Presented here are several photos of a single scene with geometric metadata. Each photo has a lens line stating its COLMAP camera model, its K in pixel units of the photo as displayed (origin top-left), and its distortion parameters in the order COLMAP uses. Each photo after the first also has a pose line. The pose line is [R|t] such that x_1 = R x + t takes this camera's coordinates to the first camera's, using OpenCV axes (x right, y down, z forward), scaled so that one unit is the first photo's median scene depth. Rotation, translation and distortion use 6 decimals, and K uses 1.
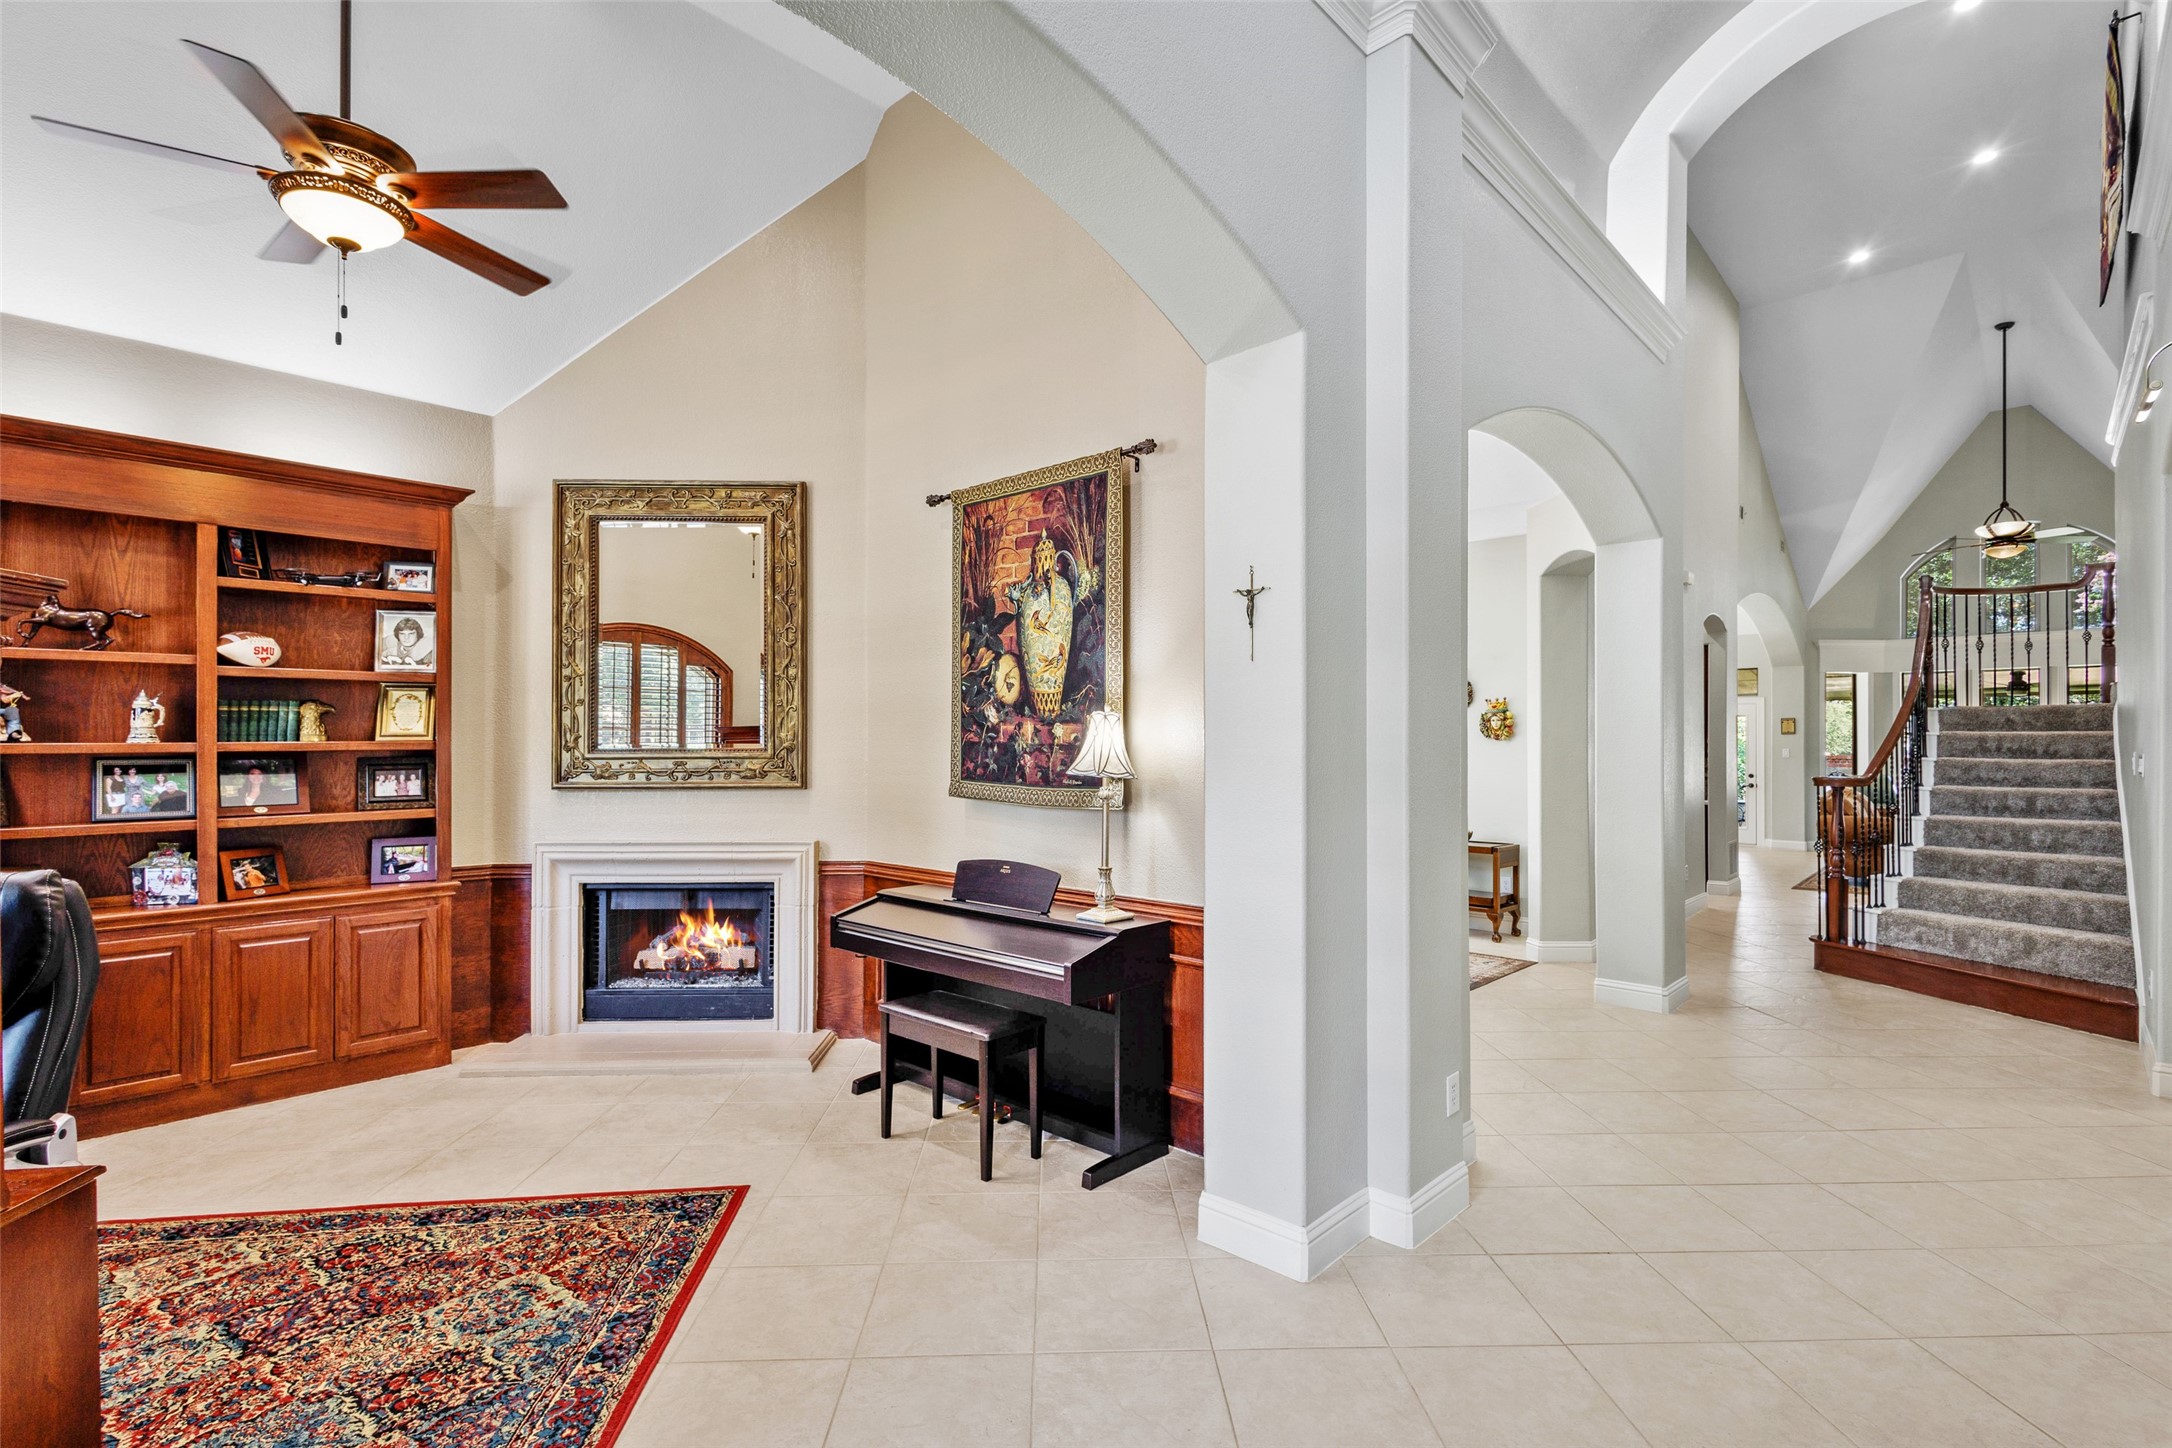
lens RADIAL K [[997.9, 0, 1086.0], [0, 997.9, 724.0], [0, 0, 1]] dist [0.000098, -0.000786]
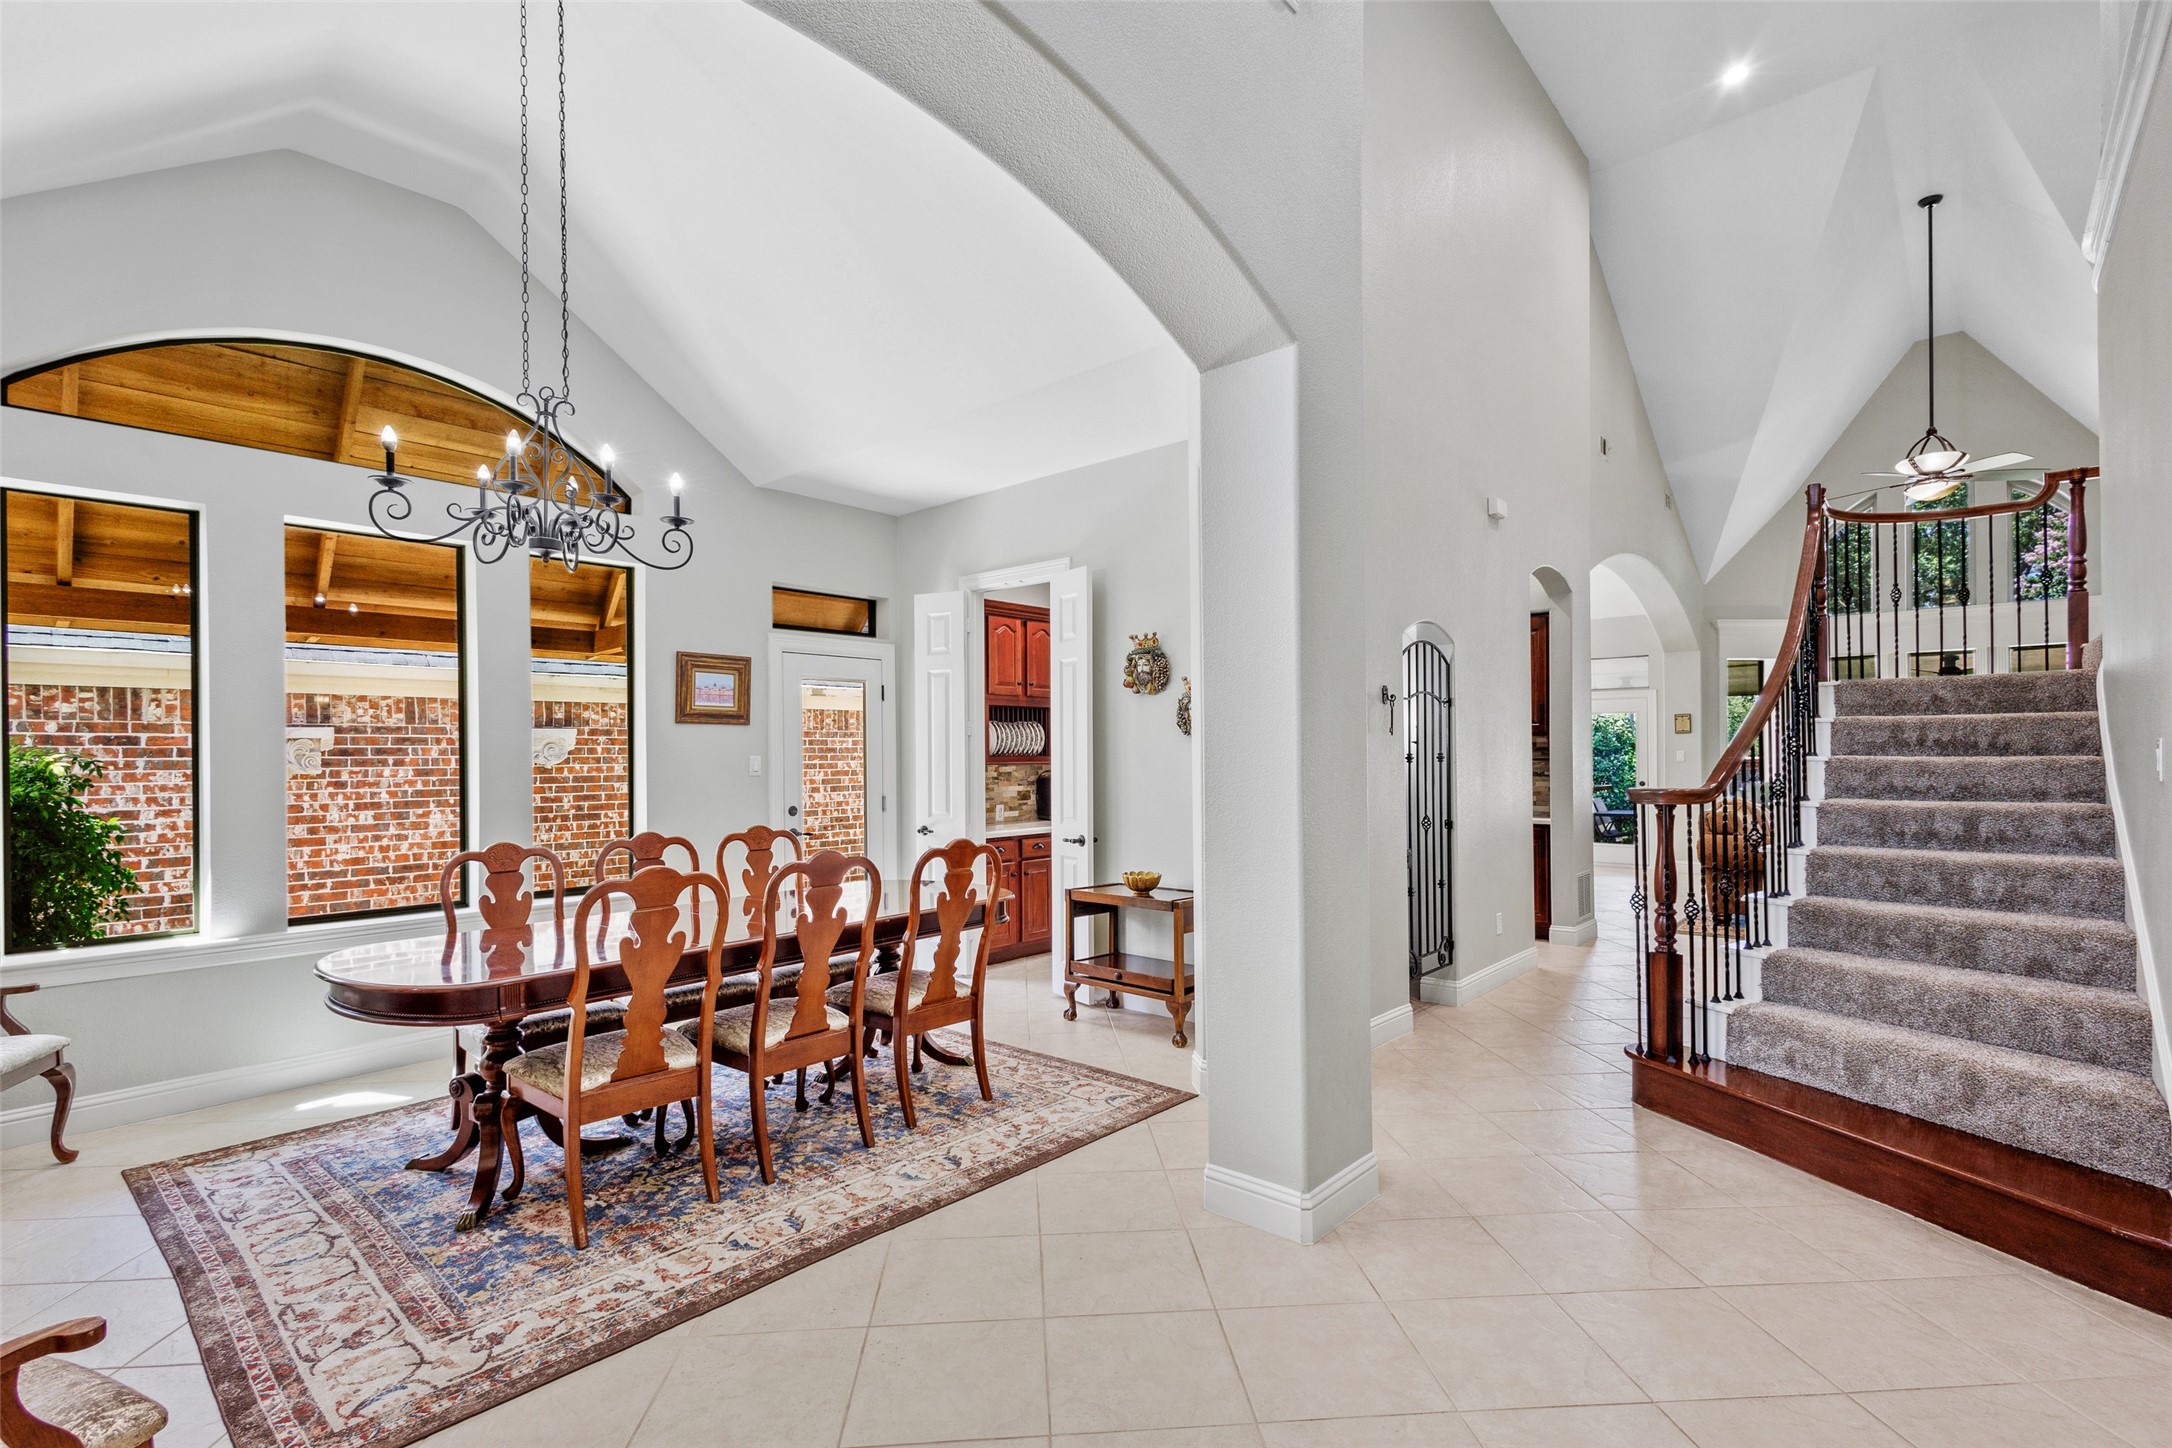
lens RADIAL K [[995.5, 0, 1085.9], [0, 995.5, 738.8], [0, 0, 1]] dist [0.003743, -0.001198]
pose [[0.999285, -0.010191, 0.036413, 0.374078], [0.010133, 0.999947, 0.001776, 0.017807], [-0.036429, -0.001405, 0.999335, 0.398600]]
